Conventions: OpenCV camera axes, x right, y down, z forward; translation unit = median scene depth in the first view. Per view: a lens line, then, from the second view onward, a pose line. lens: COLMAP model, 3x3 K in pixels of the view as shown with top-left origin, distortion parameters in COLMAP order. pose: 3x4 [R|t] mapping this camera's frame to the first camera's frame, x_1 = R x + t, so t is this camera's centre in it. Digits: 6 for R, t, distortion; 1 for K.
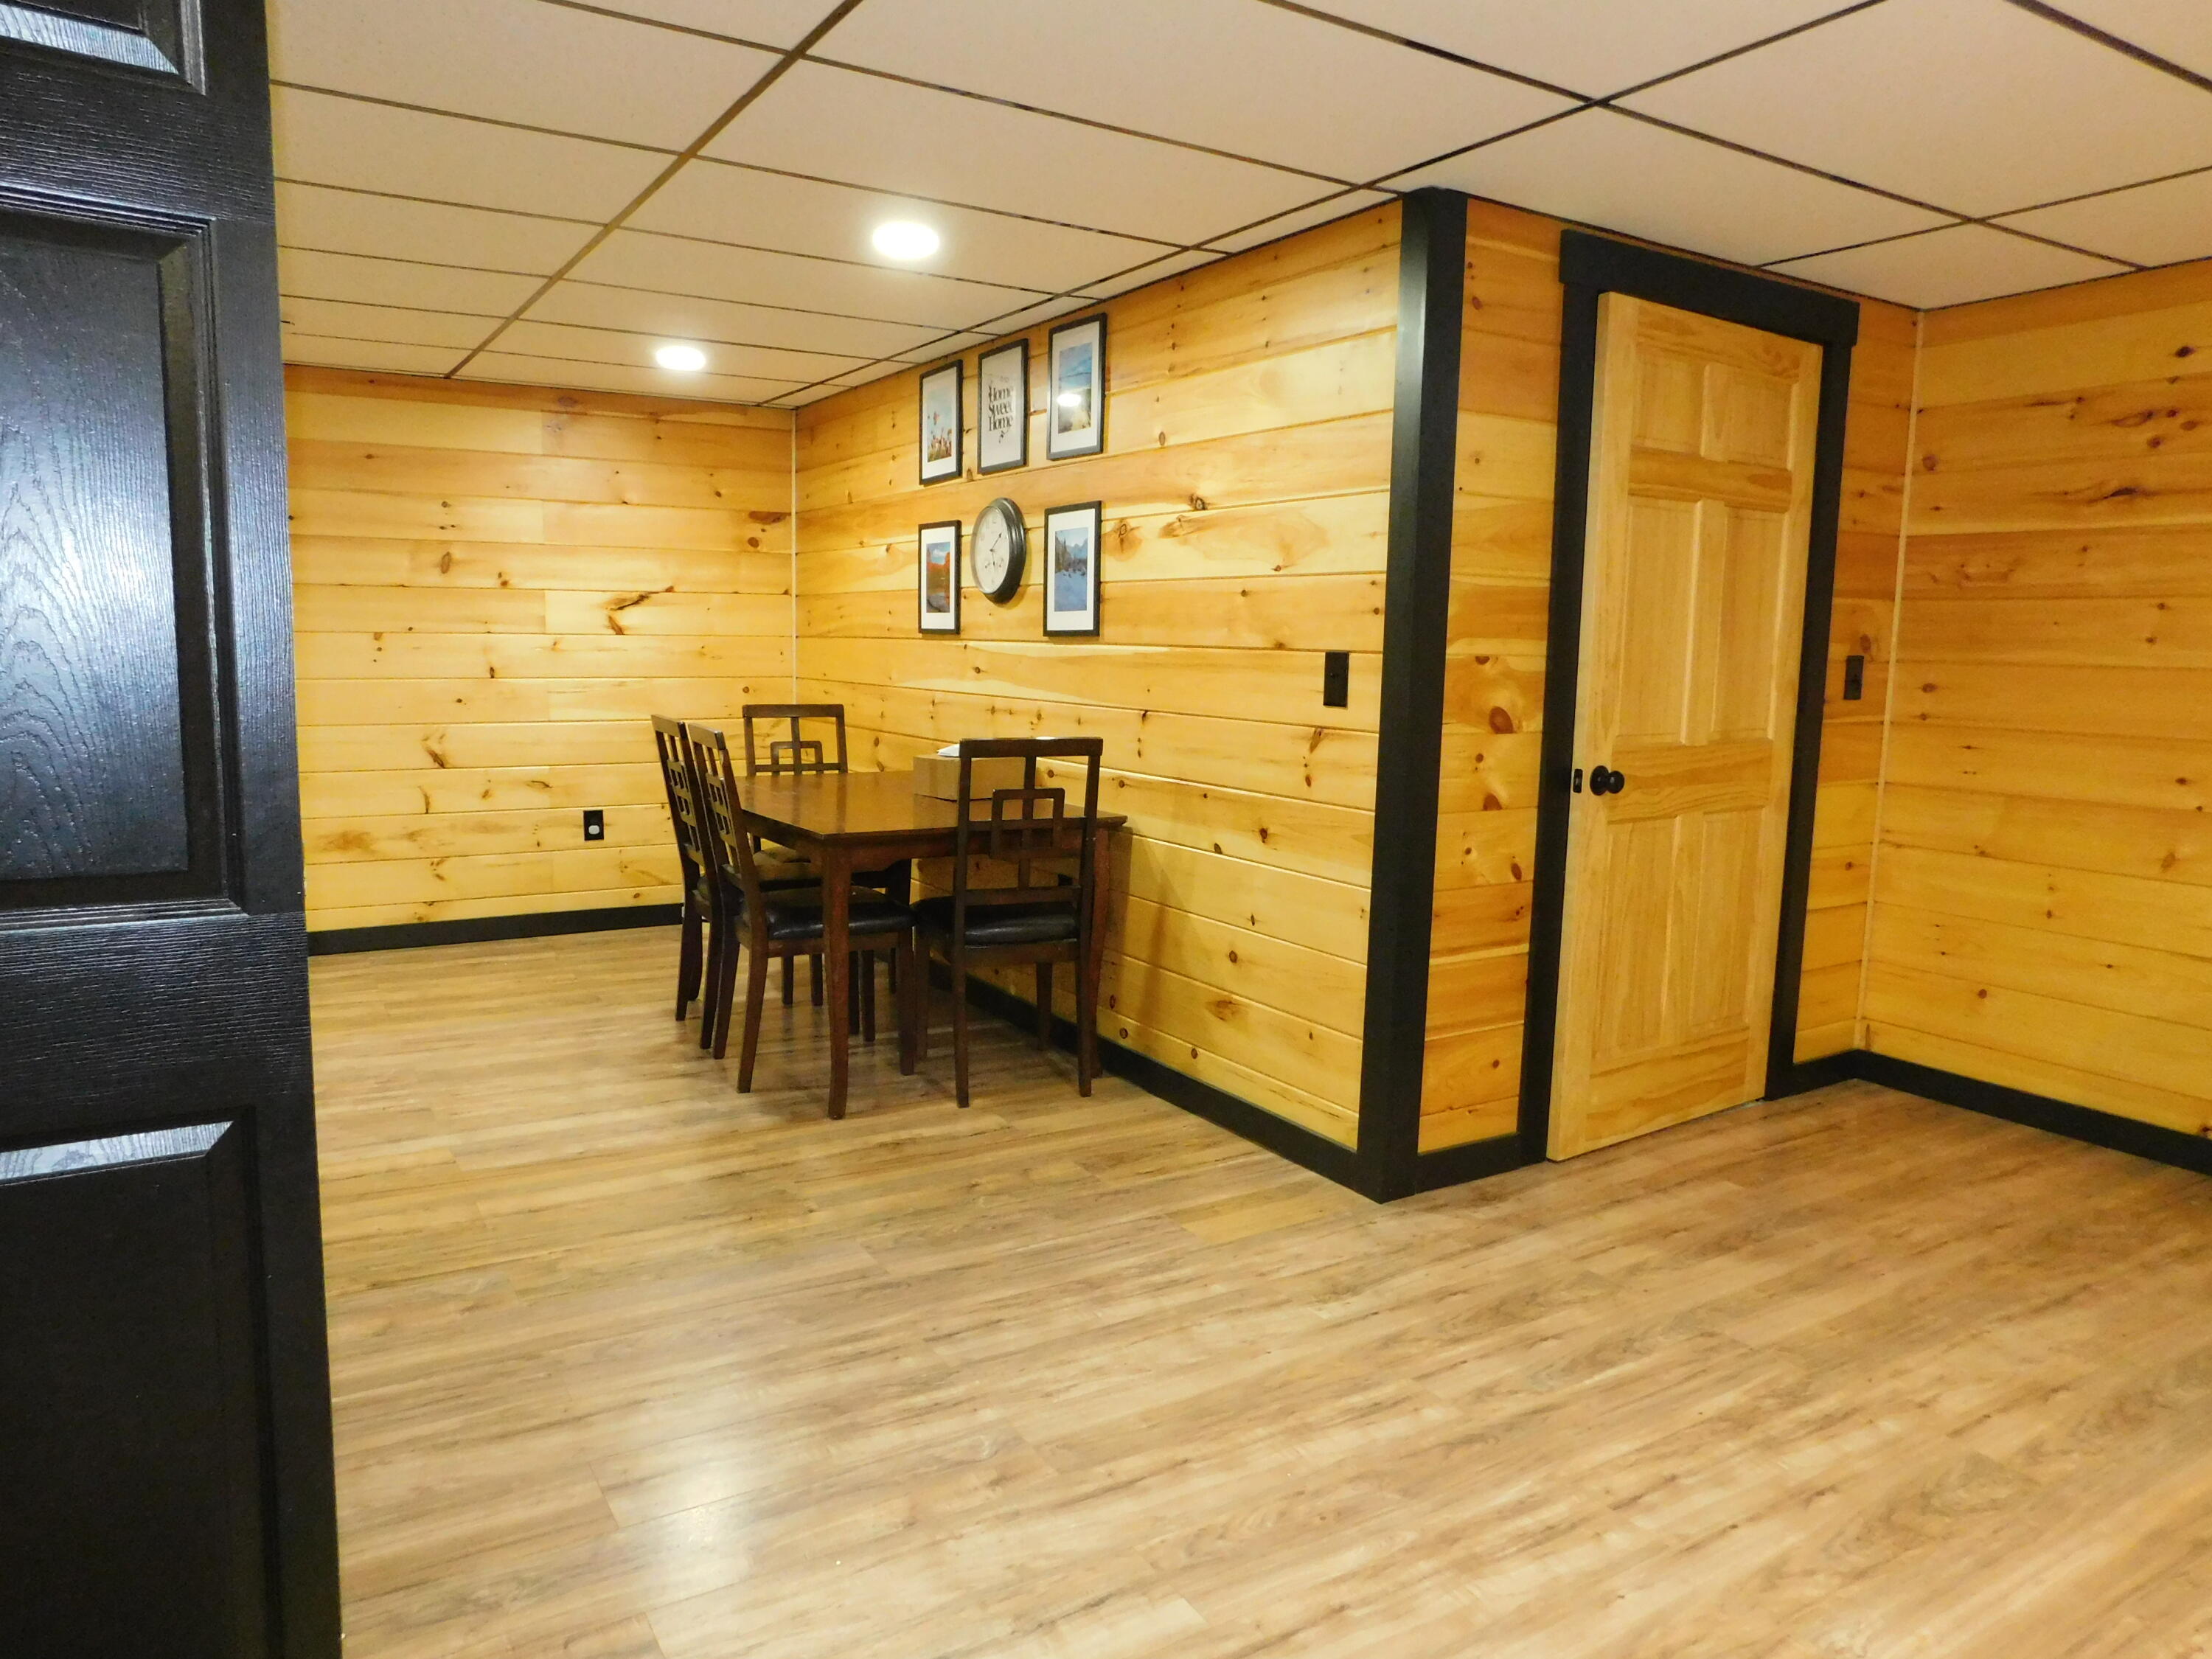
lens RADIAL K [[1467.4, 0, 1109.1], [0, 1467.4, 826.9], [0, 0, 1]] dist [-0.070651, 0.062040]
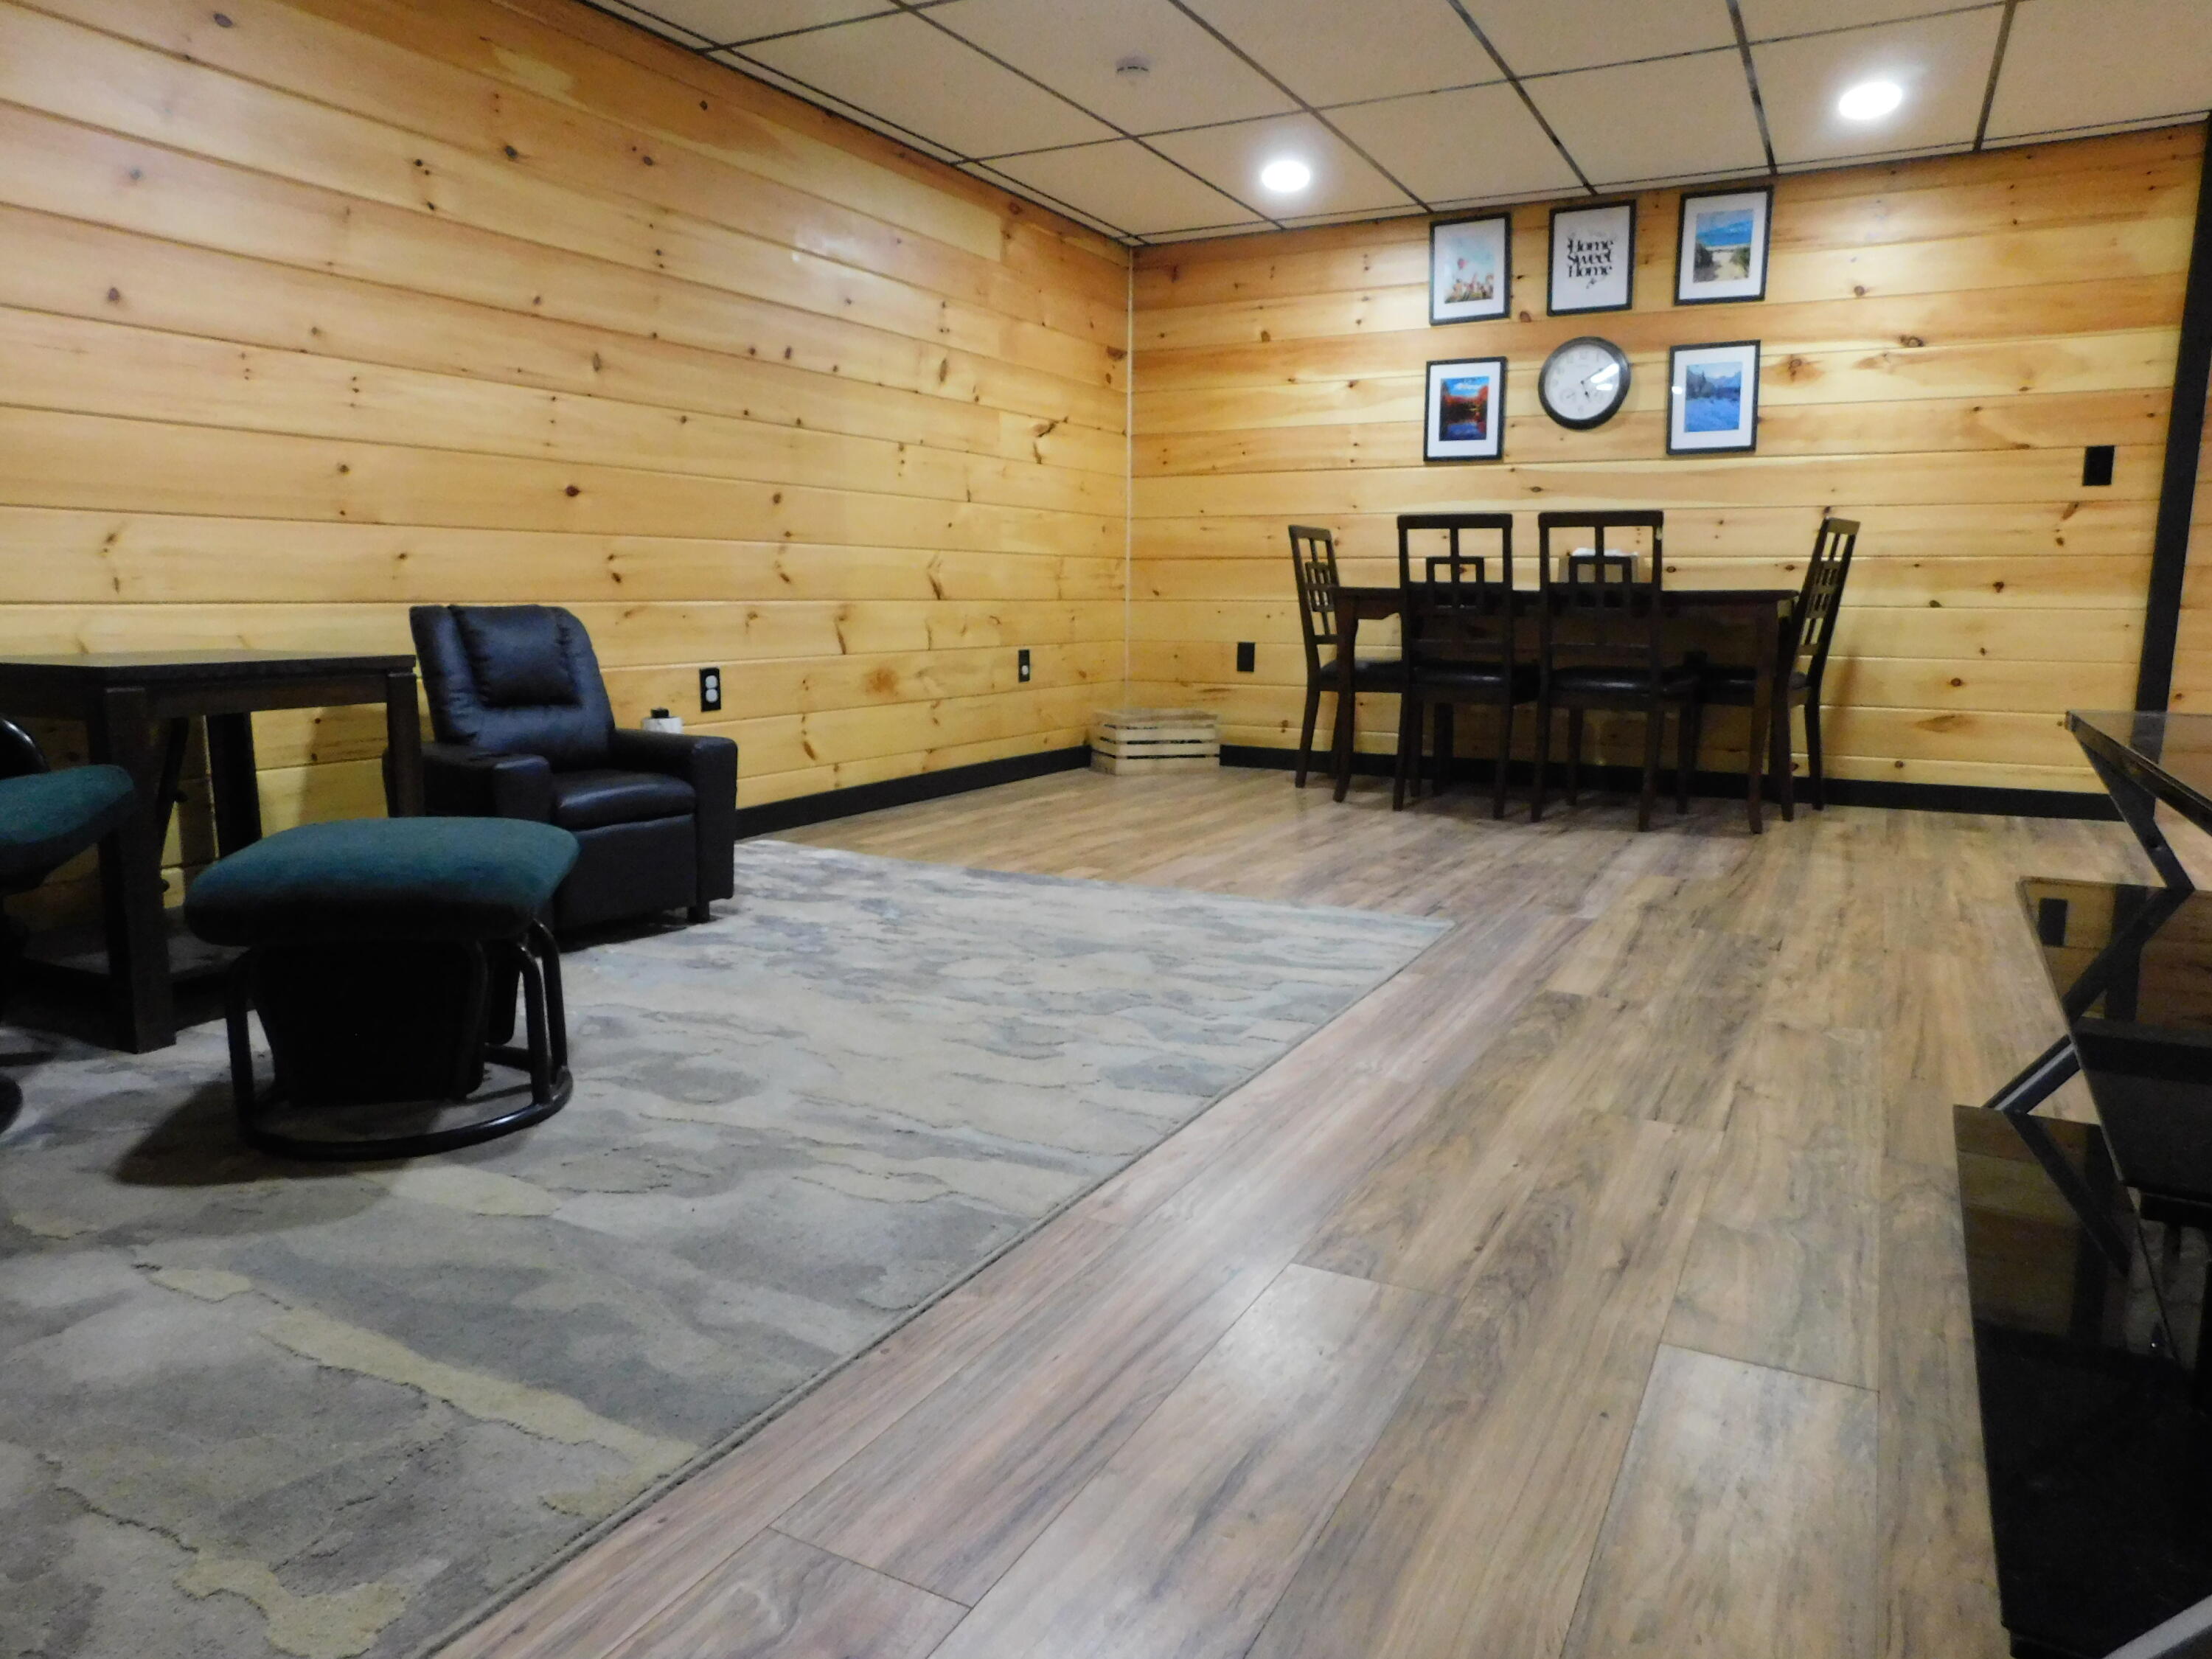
lens RADIAL K [[1467.4, 0, 1109.1], [0, 1467.4, 826.9], [0, 0, 1]] dist [-0.070651, 0.062040]
pose [[0.863468, -0.093164, 0.495725, -1.087144], [0.076531, 0.995614, 0.053806, 0.077528], [-0.498563, -0.008522, 0.866811, 0.200961]]
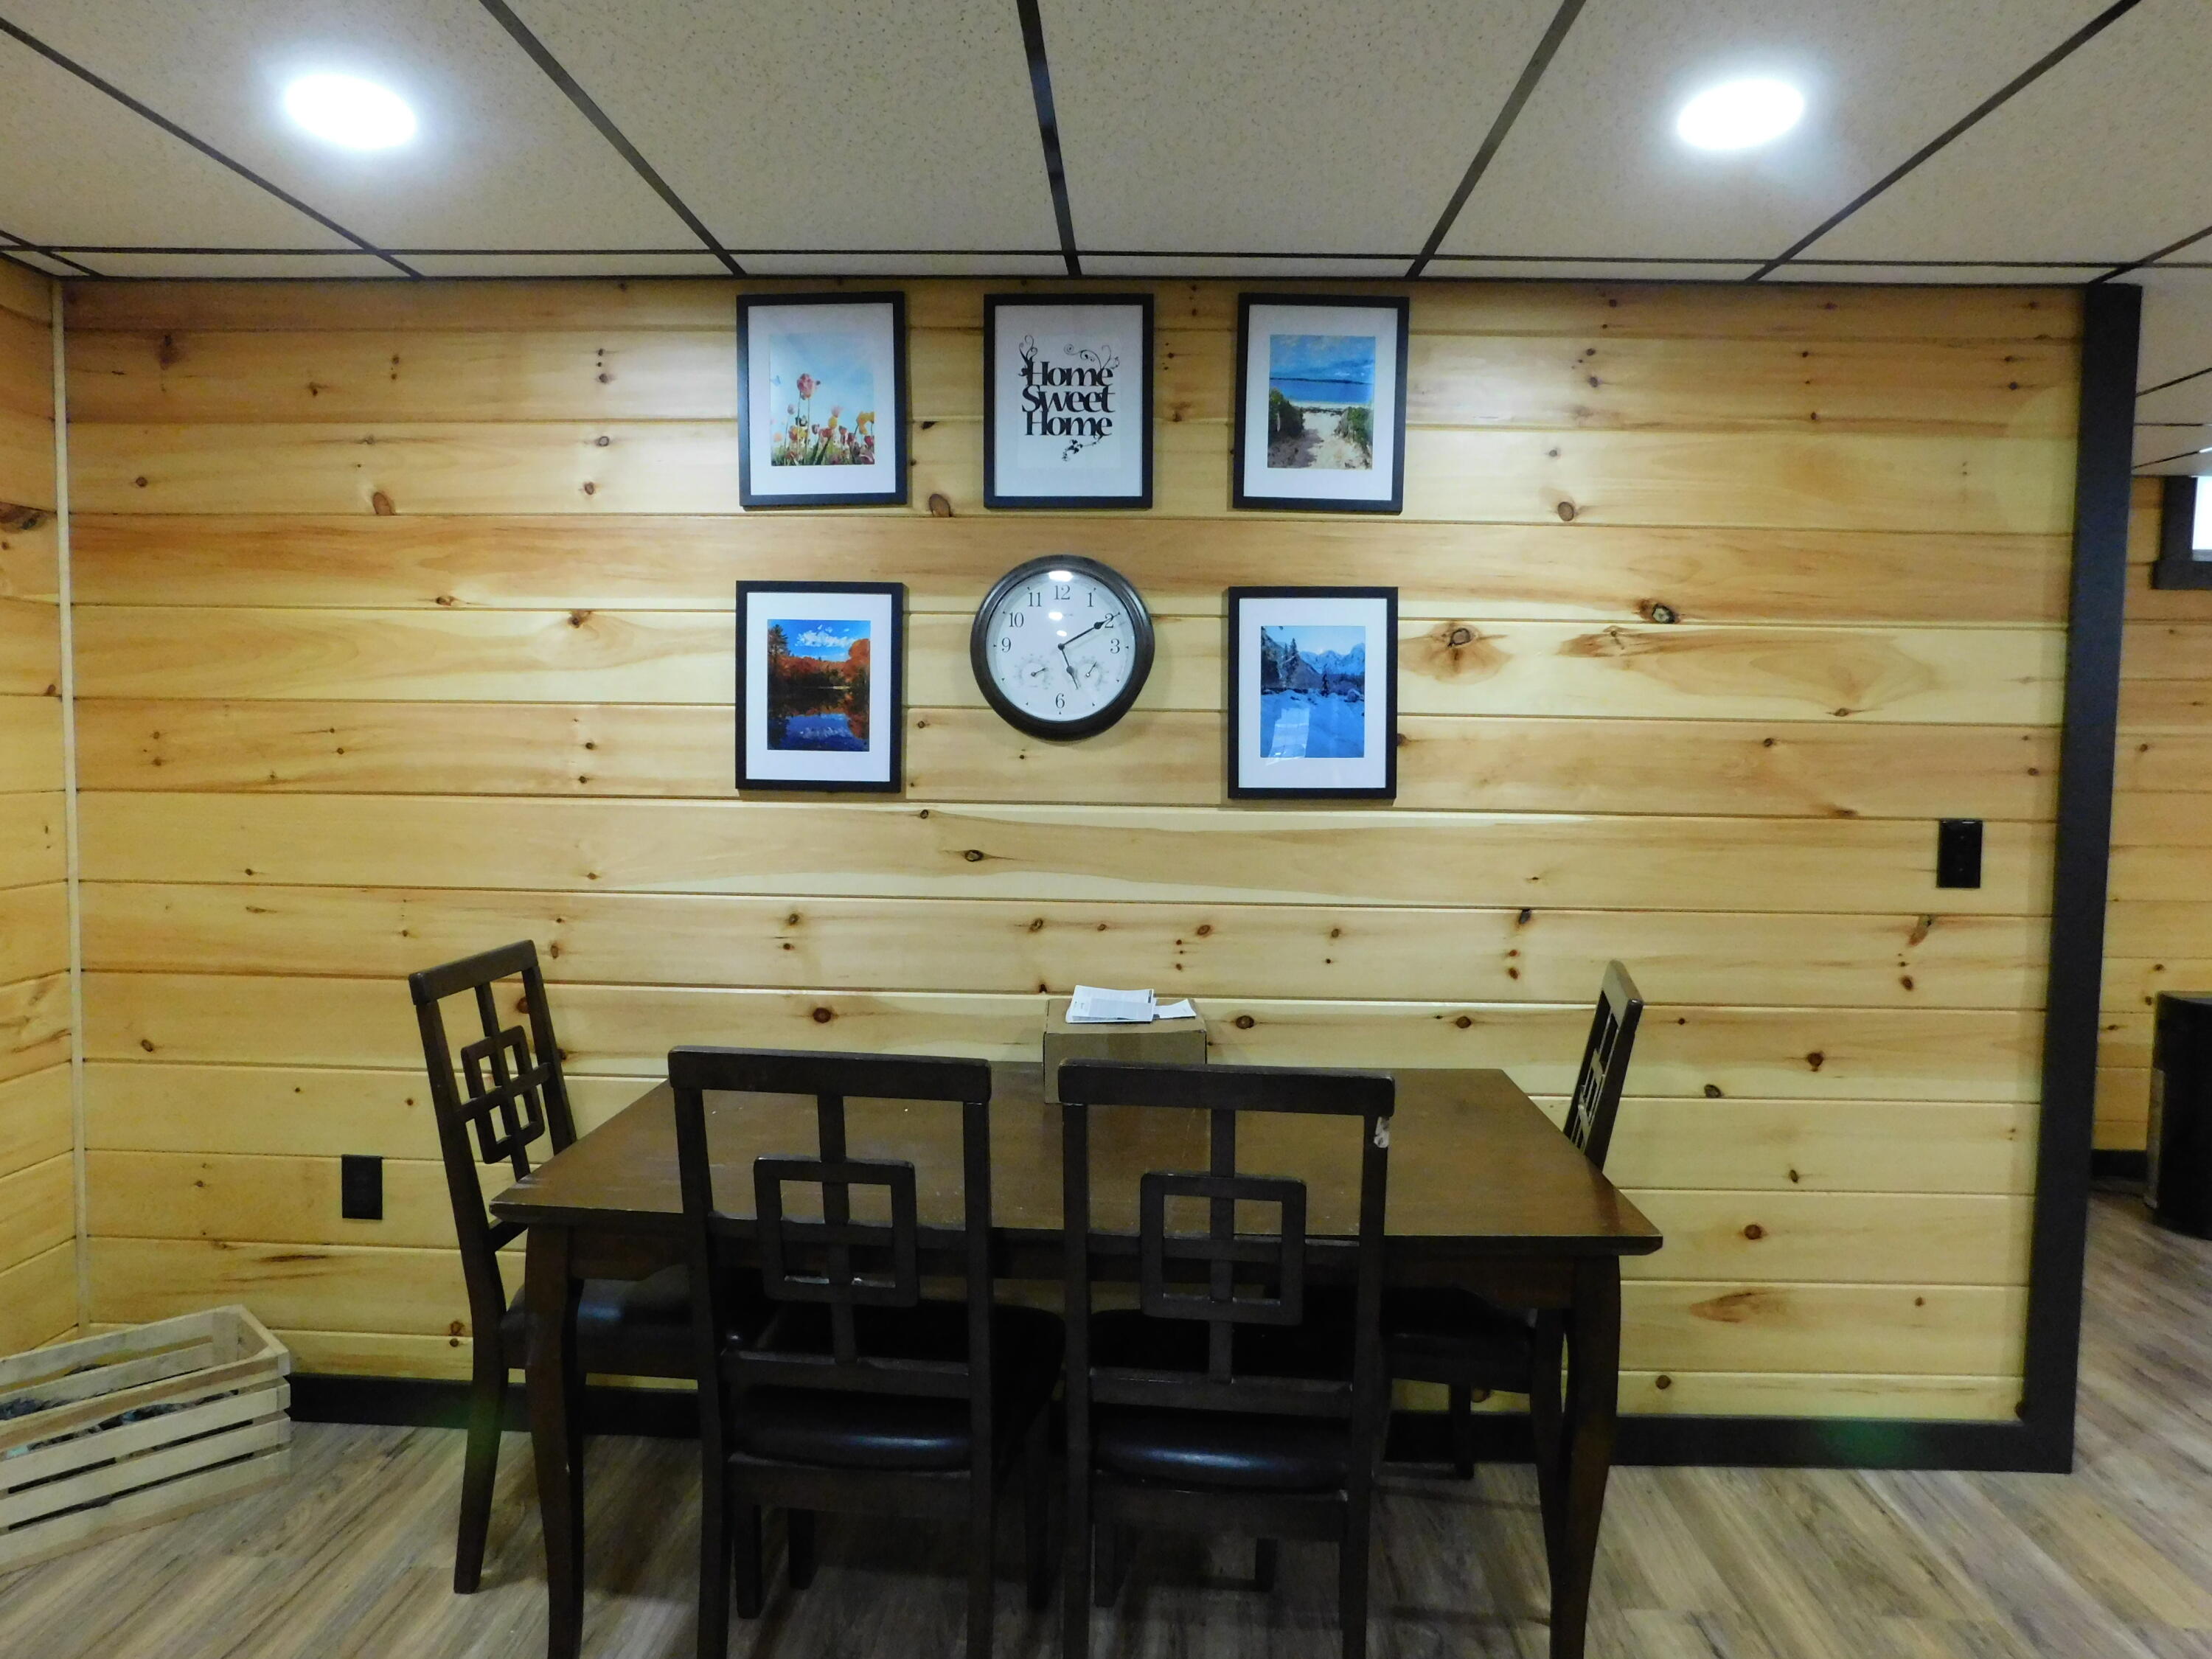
lens RADIAL K [[1467.4, 0, 1109.1], [0, 1467.4, 826.9], [0, 0, 1]] dist [-0.070651, 0.062040]
pose [[0.553076, -0.062944, 0.830749, -0.588386], [0.103814, 0.994577, 0.006242, -0.130631], [-0.826637, 0.082791, 0.556612, 0.727579]]
